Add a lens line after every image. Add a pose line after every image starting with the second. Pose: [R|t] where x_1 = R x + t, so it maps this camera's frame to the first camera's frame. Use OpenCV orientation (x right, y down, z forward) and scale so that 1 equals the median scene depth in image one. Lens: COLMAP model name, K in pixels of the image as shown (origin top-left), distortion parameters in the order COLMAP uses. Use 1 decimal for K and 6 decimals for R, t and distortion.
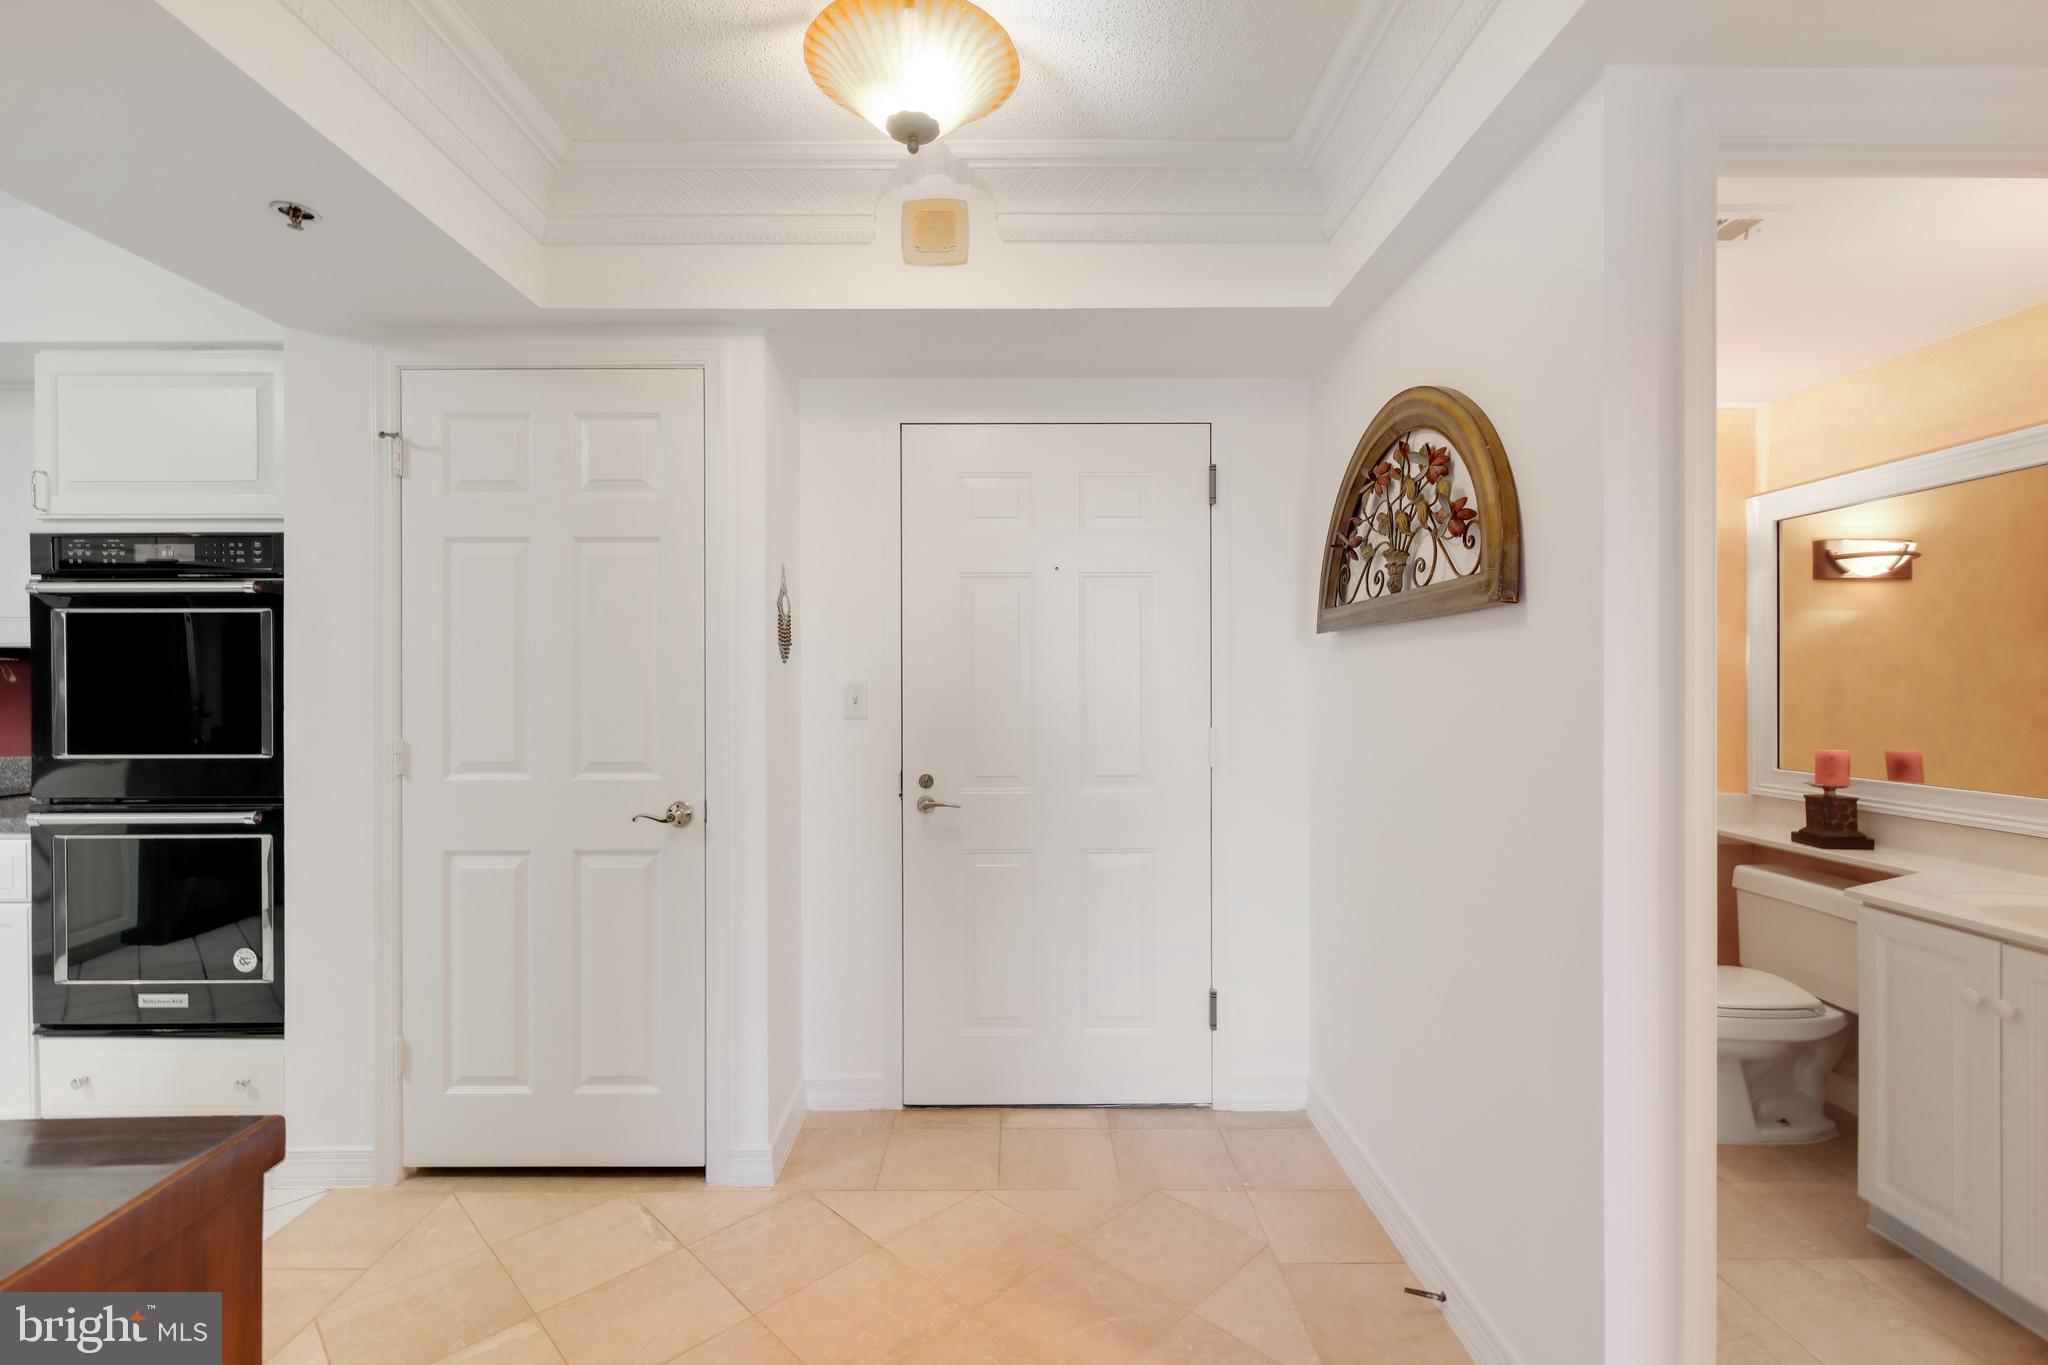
lens RADIAL K [[897.5, 0, 1024.0], [0, 897.5, 682.5], [0, 0, 1]] dist [-0.001135, -0.000750]
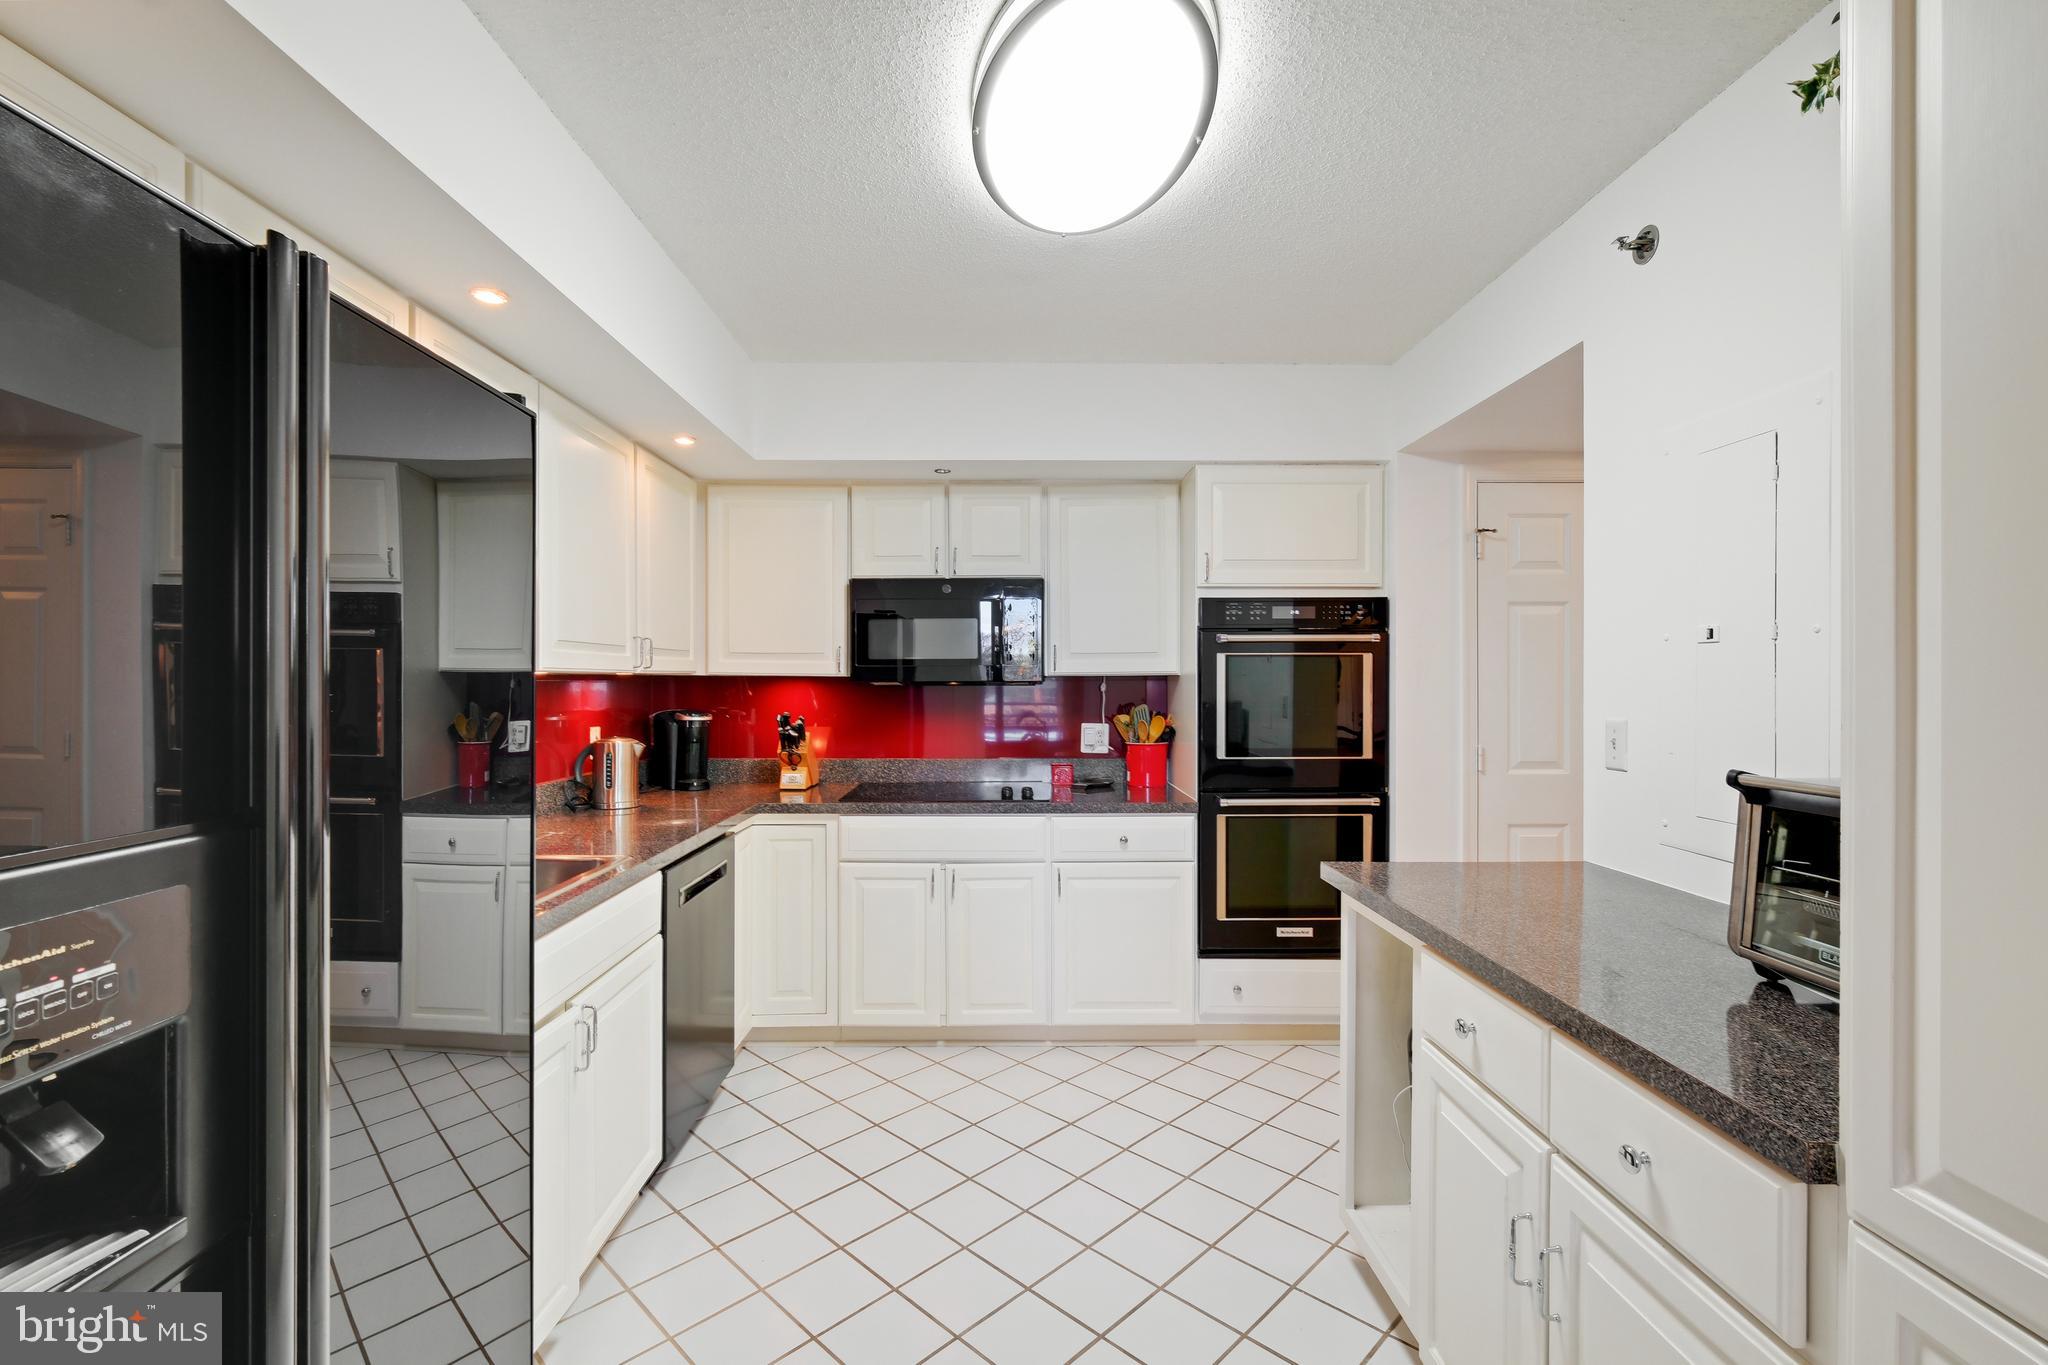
lens RADIAL K [[909.6, 0, 1021.8], [0, 909.6, 697.0], [0, 0, 1]] dist [-0.001330, -0.000256]
pose [[0.999999, -0.000724, -0.001314, -1.379918], [0.000746, 0.999861, 0.016639, -0.037073], [0.001302, -0.016640, 0.999861, -0.418201]]
